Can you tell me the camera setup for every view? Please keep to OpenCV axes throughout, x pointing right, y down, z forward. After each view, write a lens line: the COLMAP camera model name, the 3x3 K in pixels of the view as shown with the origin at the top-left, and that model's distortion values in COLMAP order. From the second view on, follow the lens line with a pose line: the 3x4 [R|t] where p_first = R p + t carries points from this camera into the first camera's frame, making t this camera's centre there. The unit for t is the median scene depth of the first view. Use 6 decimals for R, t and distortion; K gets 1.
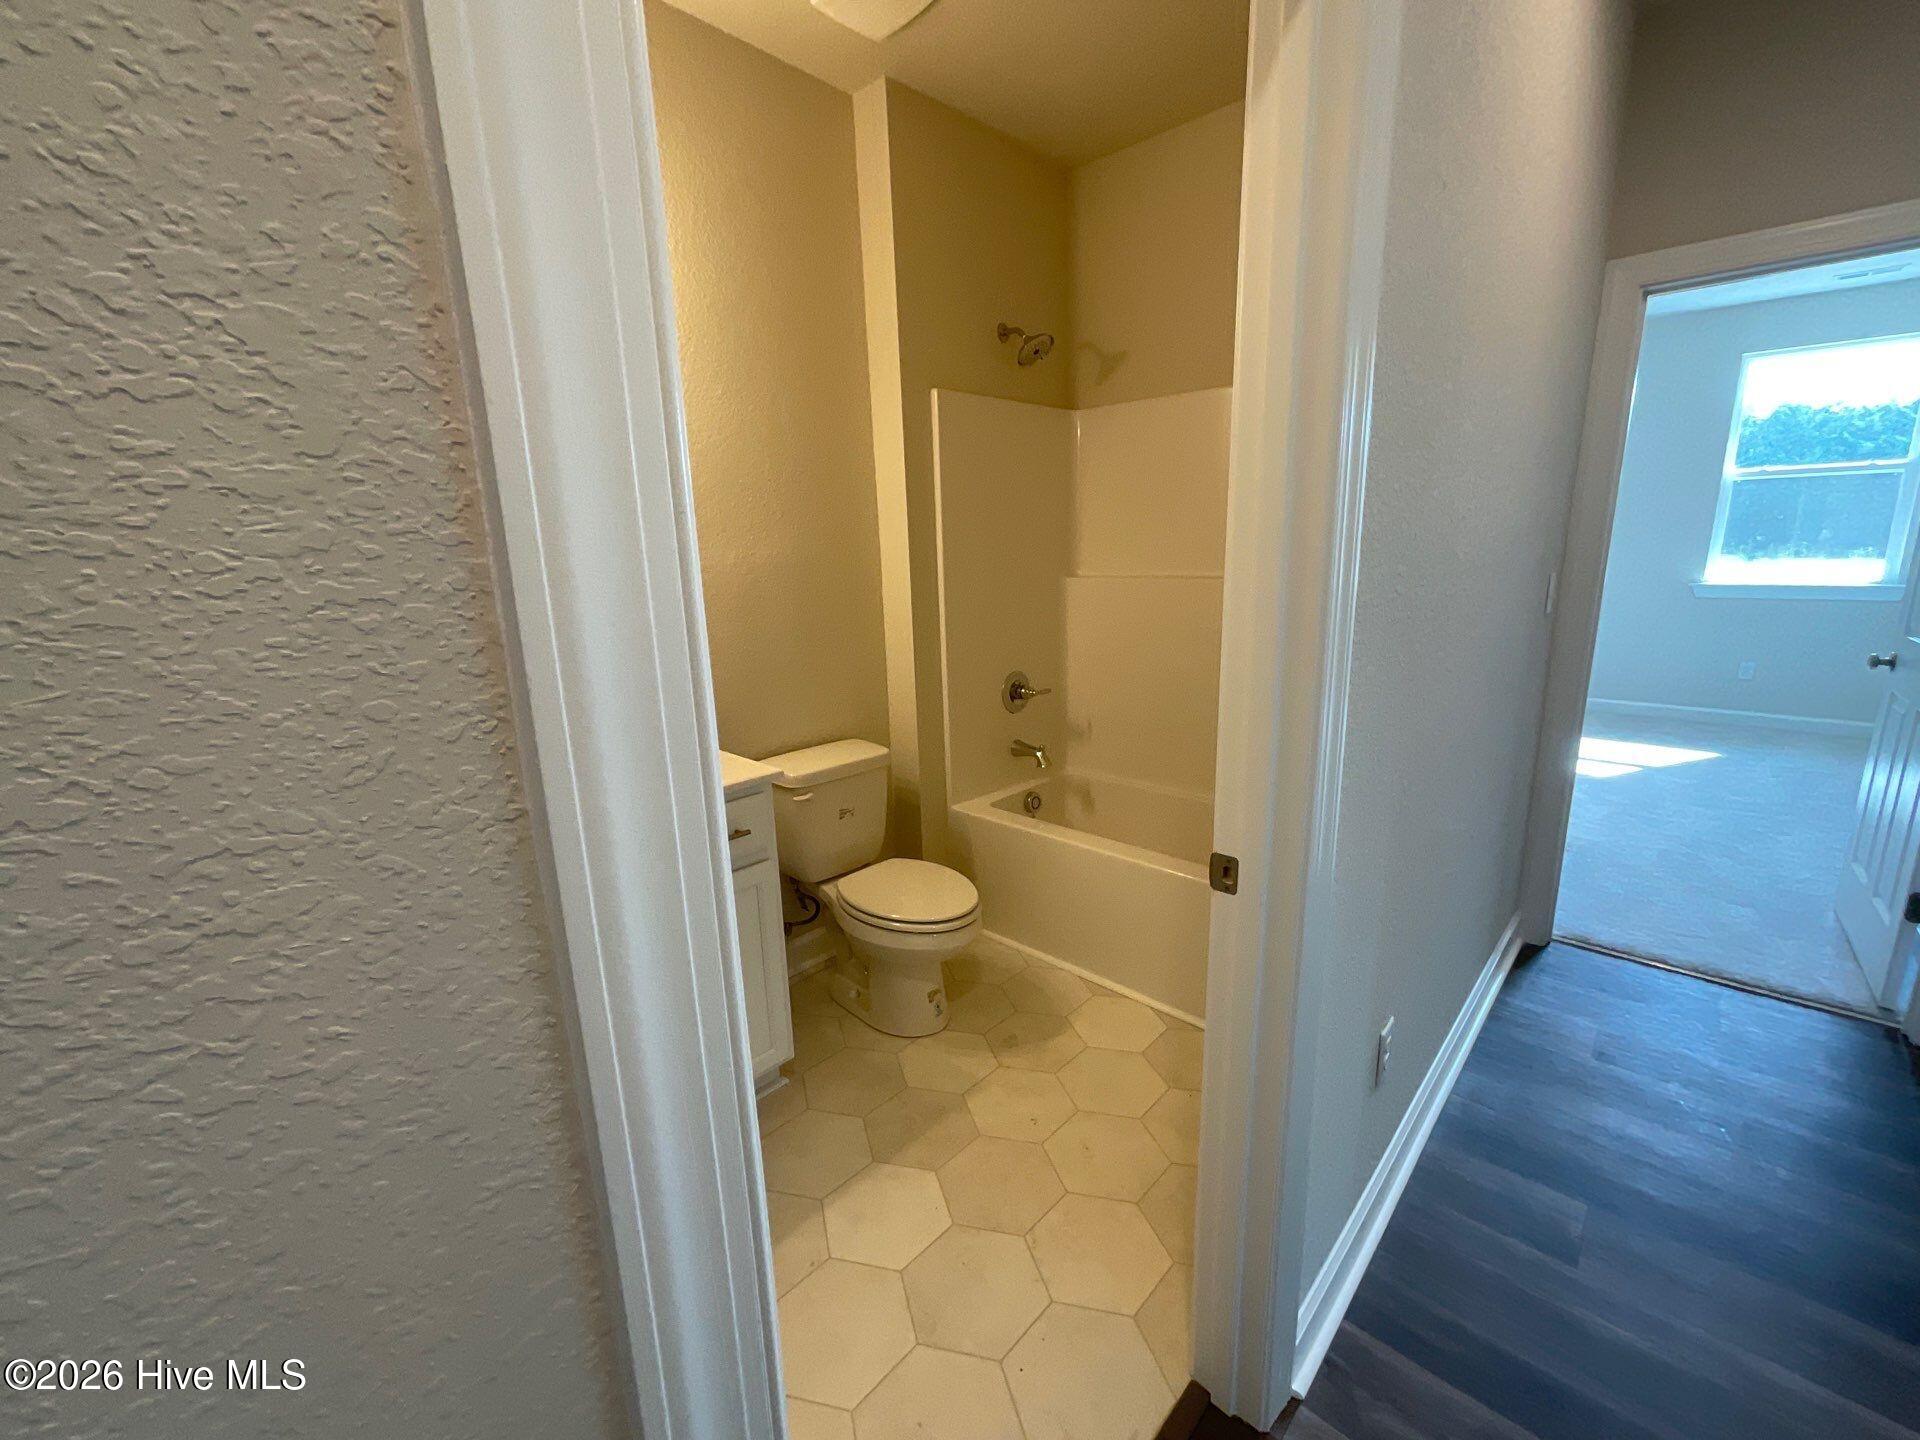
lens RADIAL K [[789.5, 0, 964.3], [0, 789.5, 722.4], [0, 0, 1]] dist [-0.000003, 0.000647]
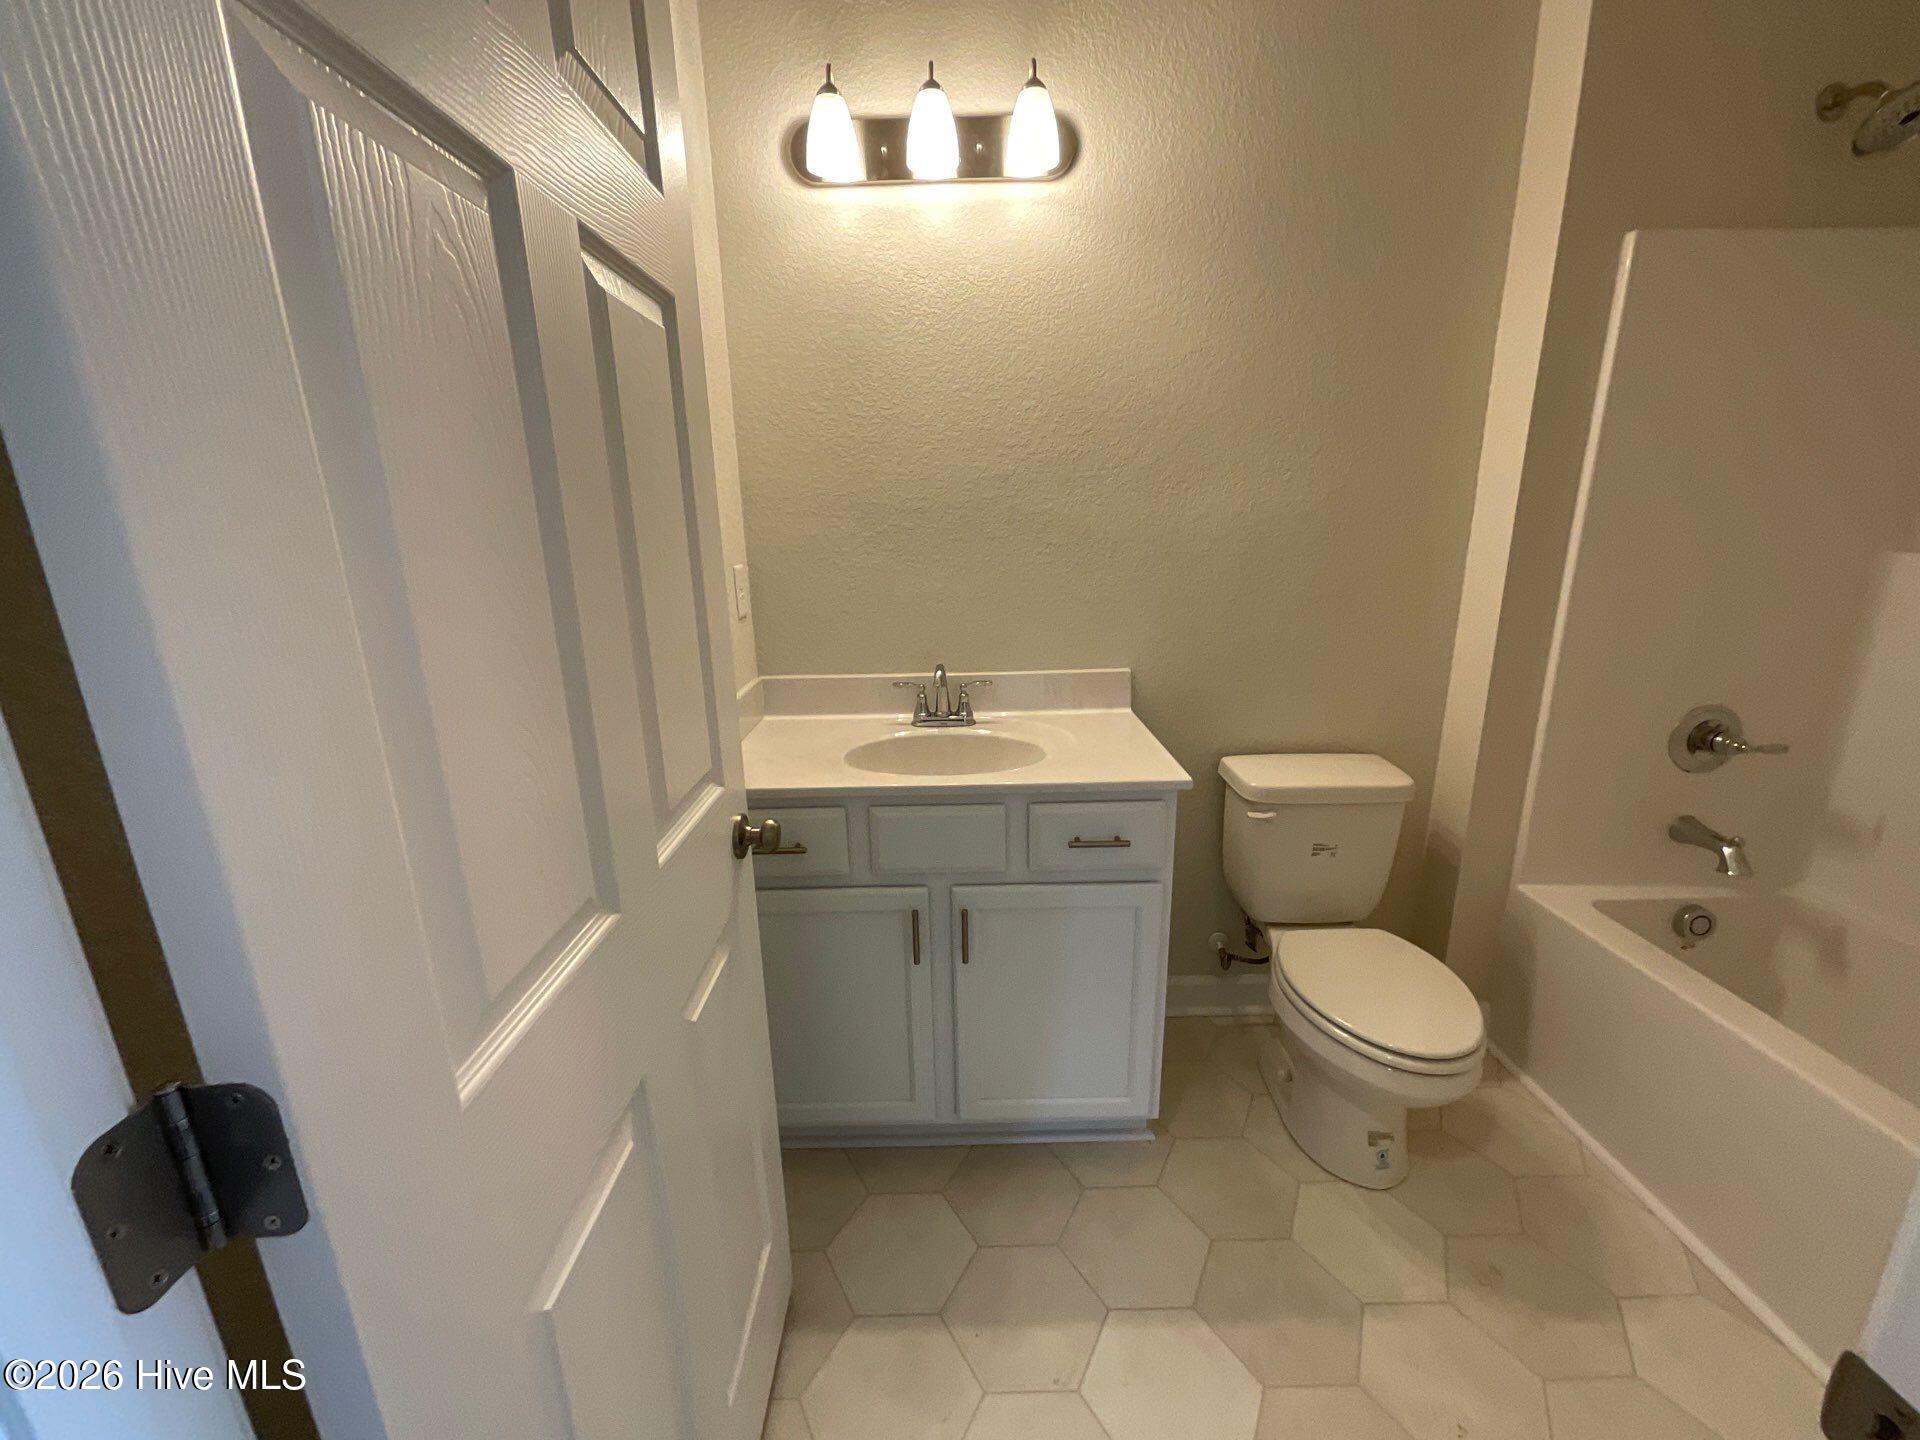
lens RADIAL K [[789.5, 0, 961.9], [0, 789.5, 713.8], [0, 0, 1]] dist [-0.000003, 0.000647]
pose [[0.691009, 0.202337, -0.693950, 0.100010], [-0.162086, 0.978950, 0.124036, -0.046004], [0.704439, 0.026770, 0.709260, 0.194760]]
